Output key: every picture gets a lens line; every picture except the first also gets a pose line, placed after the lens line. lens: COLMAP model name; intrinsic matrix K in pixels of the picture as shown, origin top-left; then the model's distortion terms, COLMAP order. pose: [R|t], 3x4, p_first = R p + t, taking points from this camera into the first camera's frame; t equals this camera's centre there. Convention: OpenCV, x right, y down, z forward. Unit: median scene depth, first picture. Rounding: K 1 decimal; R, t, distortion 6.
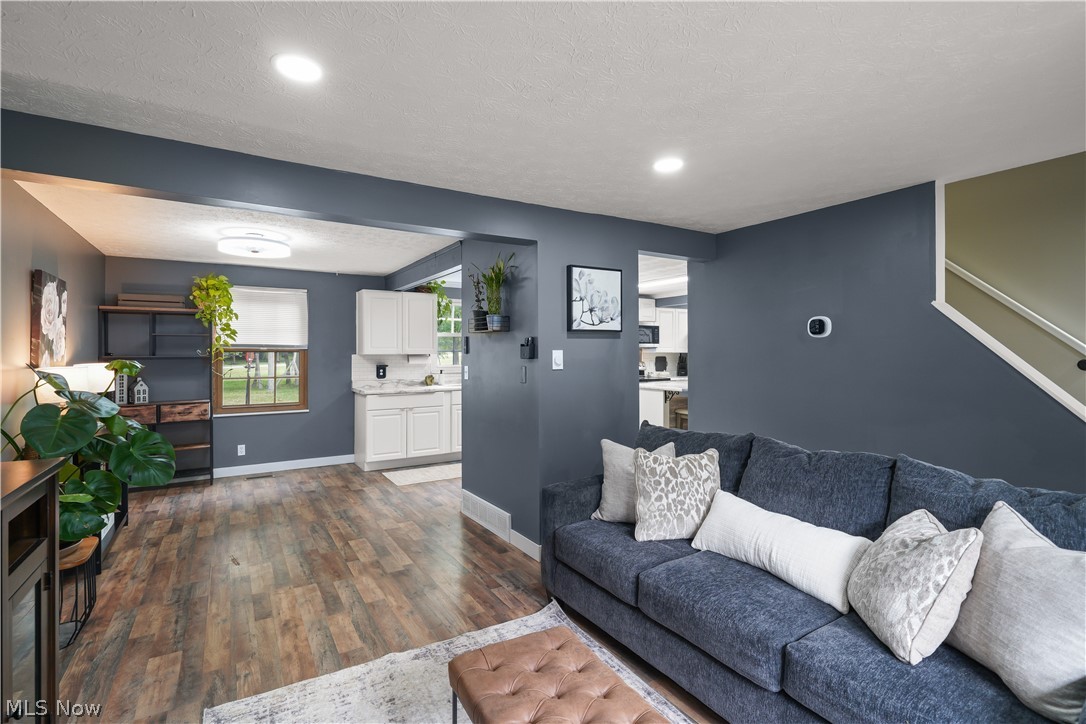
lens RADIAL K [[488.5, 0, 524.8], [0, 488.5, 351.0], [0, 0, 1]] dist [-0.007391, 0.000028]
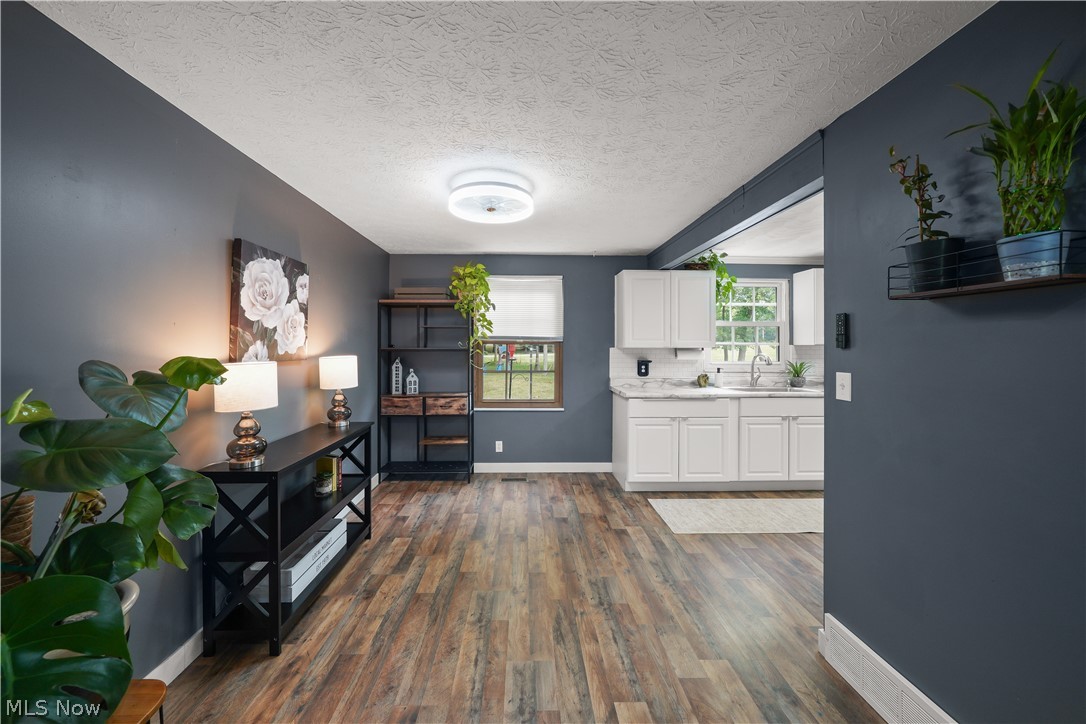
lens RADIAL K [[380.1, 0, 534.4], [0, 380.1, 346.5], [0, 0, 1]] dist [-0.000404, -0.000035]
pose [[0.868684, 0.005996, -0.495331, -0.161047], [-0.003595, 0.999977, 0.005800, 0.001767], [0.495354, -0.003258, 0.868685, 0.409401]]
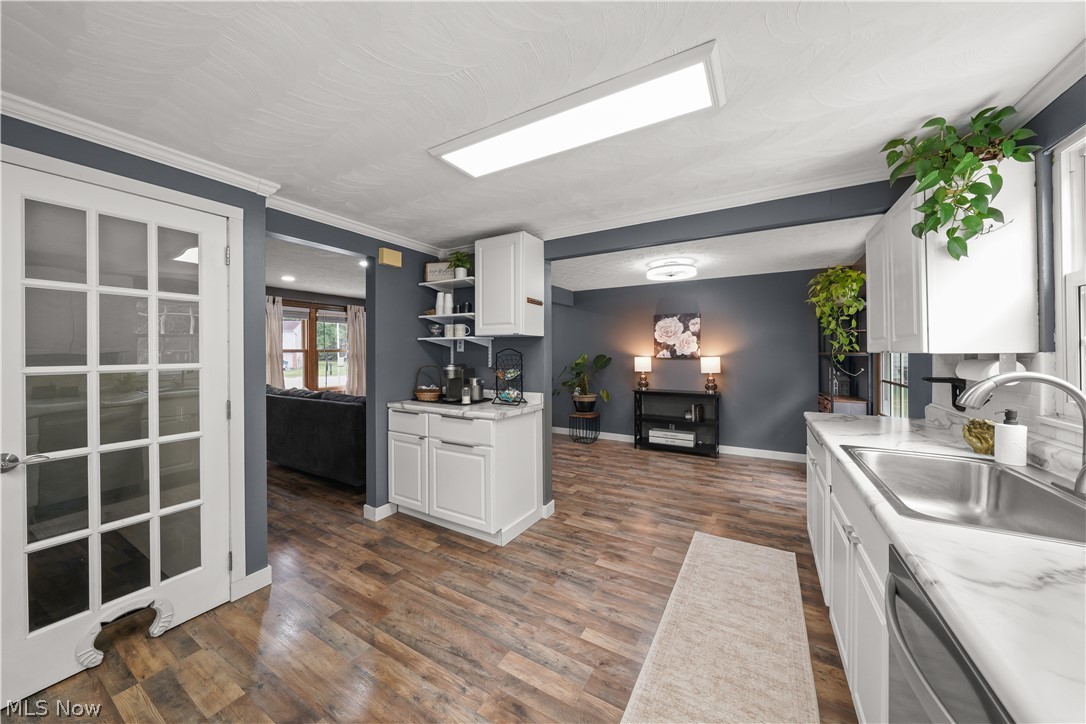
lens RADIAL K [[380.1, 0, 537.0], [0, 380.1, 353.1], [0, 0, 1]] dist [-0.000404, -0.000035]
pose [[-0.875444, 0.008676, -0.483241, 0.216622], [0.009176, 0.999957, 0.001331, 0.004557], [0.483232, -0.003269, -0.875486, 1.349523]]
